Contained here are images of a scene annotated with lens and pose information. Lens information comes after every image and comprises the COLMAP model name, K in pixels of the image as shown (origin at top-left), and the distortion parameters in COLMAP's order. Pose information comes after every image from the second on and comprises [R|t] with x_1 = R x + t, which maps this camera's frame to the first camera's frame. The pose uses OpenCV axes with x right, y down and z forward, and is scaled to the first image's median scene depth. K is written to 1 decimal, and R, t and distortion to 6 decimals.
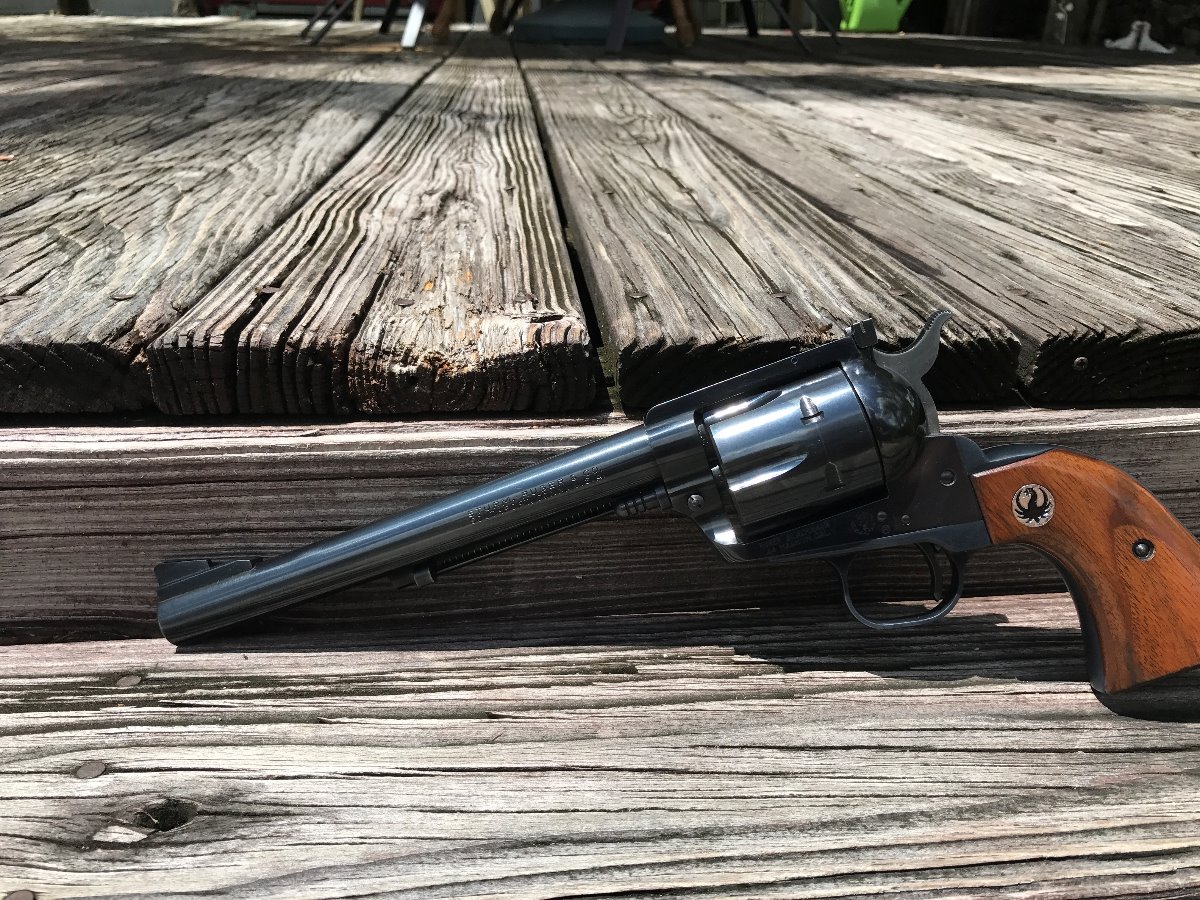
lens RADIAL K [[1027.8, 0, 612.2], [0, 1027.8, 447.0], [0, 0, 1]] dist [-0.013856, -0.006394]
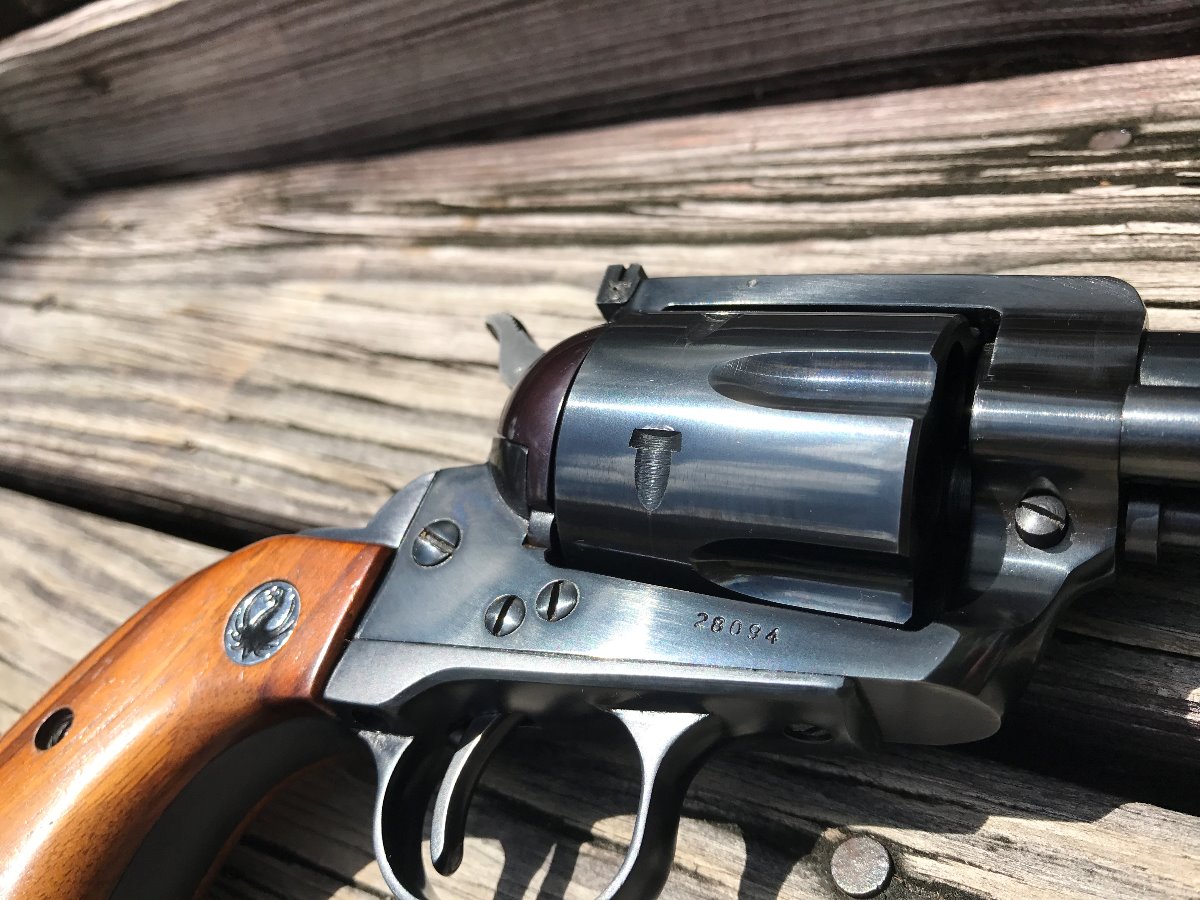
lens RADIAL K [[1027.8, 0, 600.2], [0, 1027.8, 449.7], [0, 0, 1]] dist [-0.013856, -0.006394]
pose [[0.718781, 0.165343, -0.675290, -0.256949], [0.205359, 0.877476, 0.433433, 0.069739], [0.664215, -0.450220, 0.596758, 0.373264]]
